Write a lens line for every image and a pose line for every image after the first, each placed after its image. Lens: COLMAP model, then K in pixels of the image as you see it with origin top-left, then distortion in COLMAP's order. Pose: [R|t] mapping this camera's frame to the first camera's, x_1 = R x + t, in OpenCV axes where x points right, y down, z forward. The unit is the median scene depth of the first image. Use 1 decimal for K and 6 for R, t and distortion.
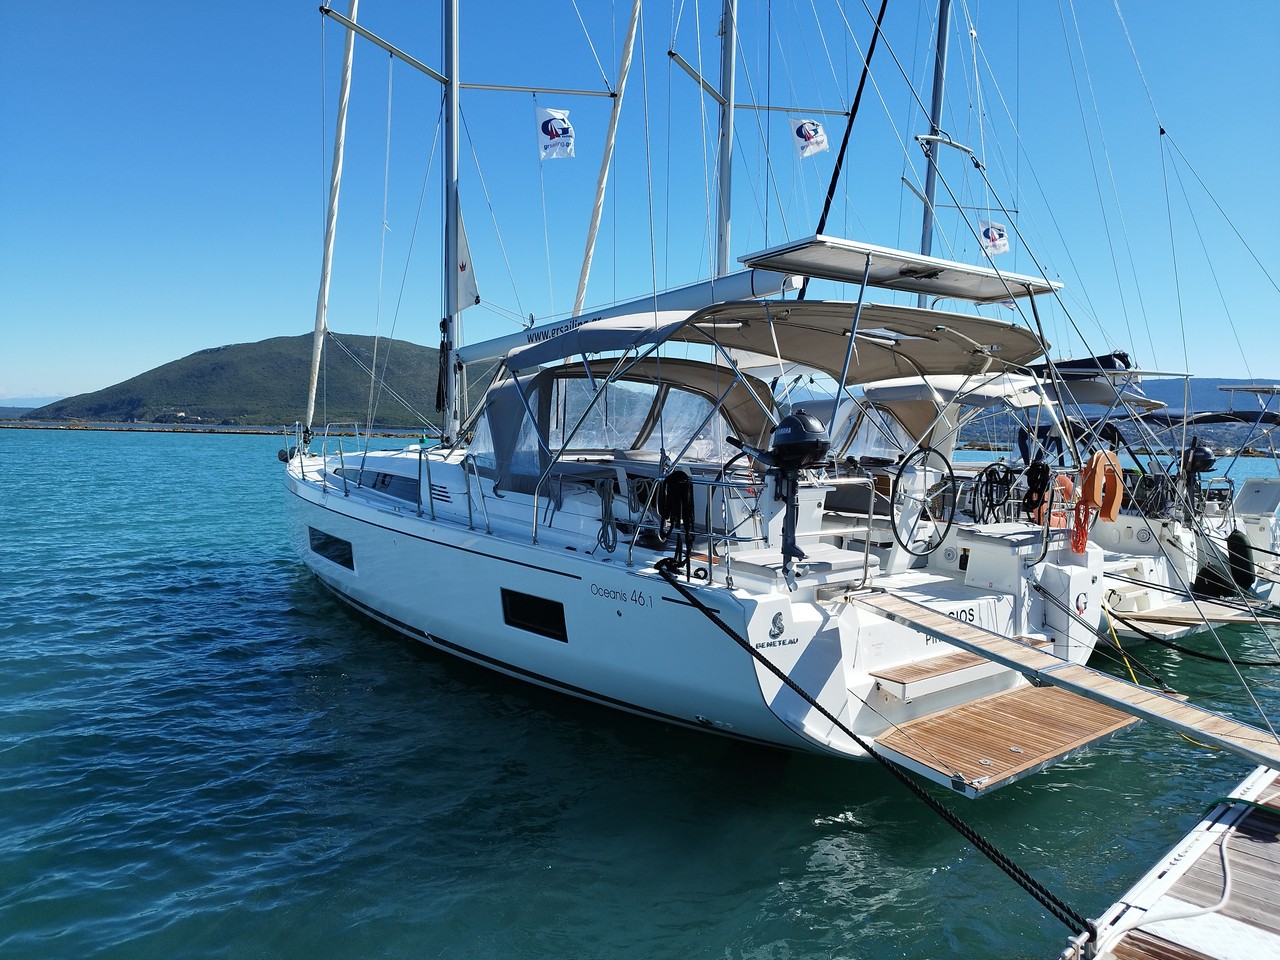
lens RADIAL K [[924.1, 0, 640.0], [0, 924.1, 480.0], [0, 0, 1]] dist [0.034895, -0.037049]
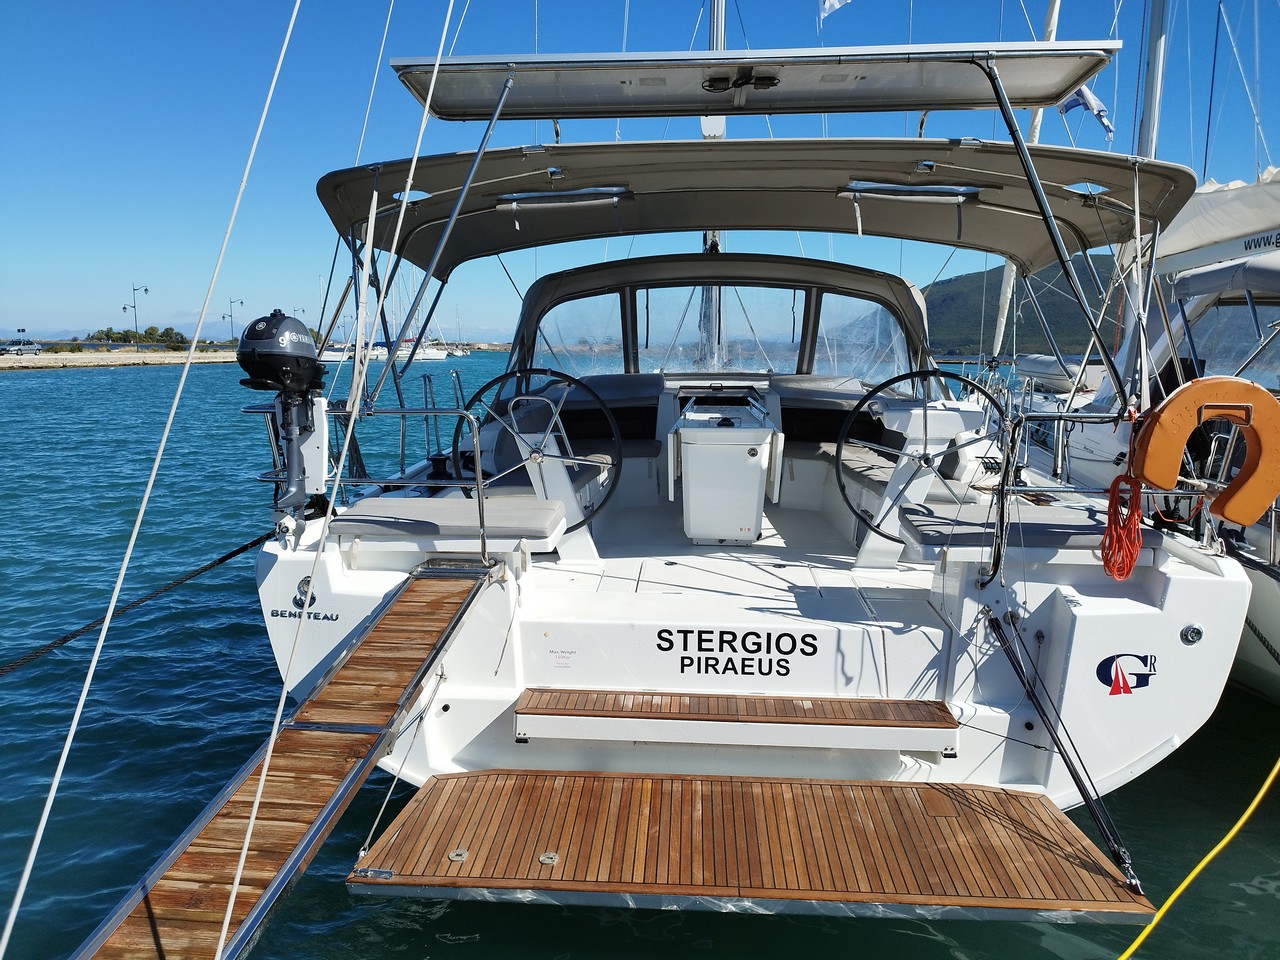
lens RADIAL K [[924.1, 0, 640.0], [0, 924.1, 480.0], [0, 0, 1]] dist [0.034895, -0.037049]
pose [[0.724432, 0.082430, -0.684400, 0.594936], [-0.031040, 0.995719, 0.087069, -0.009512], [0.688647, -0.041831, 0.723889, 0.428049]]
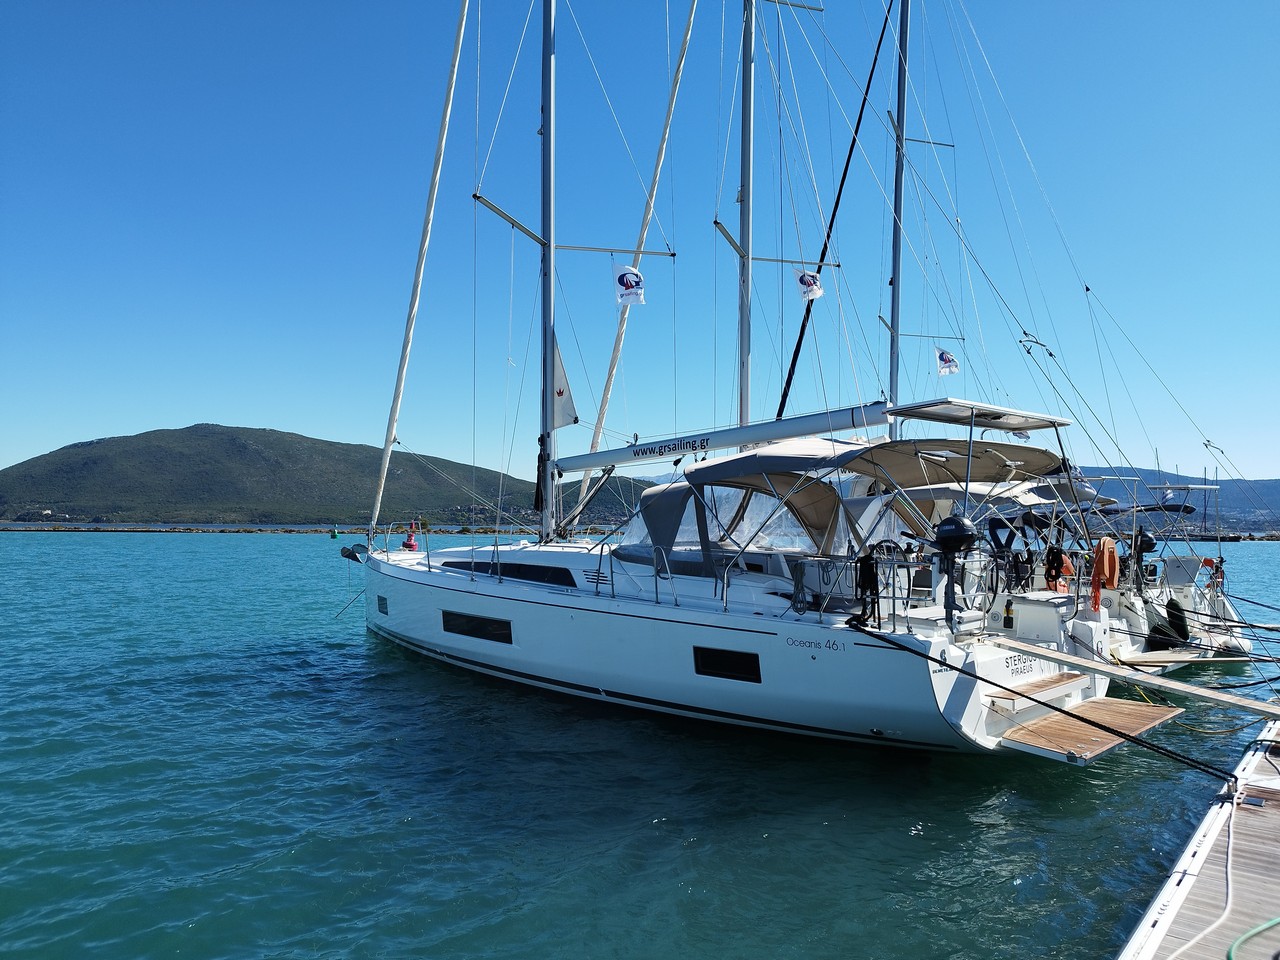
lens RADIAL K [[938.3, 0, 628.3], [0, 938.3, 489.1], [0, 0, 1]] dist [0.014336, -0.005689]
pose [[0.994150, -0.008503, 0.107676, -0.354902], [0.017962, 0.996030, -0.087191, 0.006316], [-0.106507, 0.088615, 0.990355, -0.320866]]
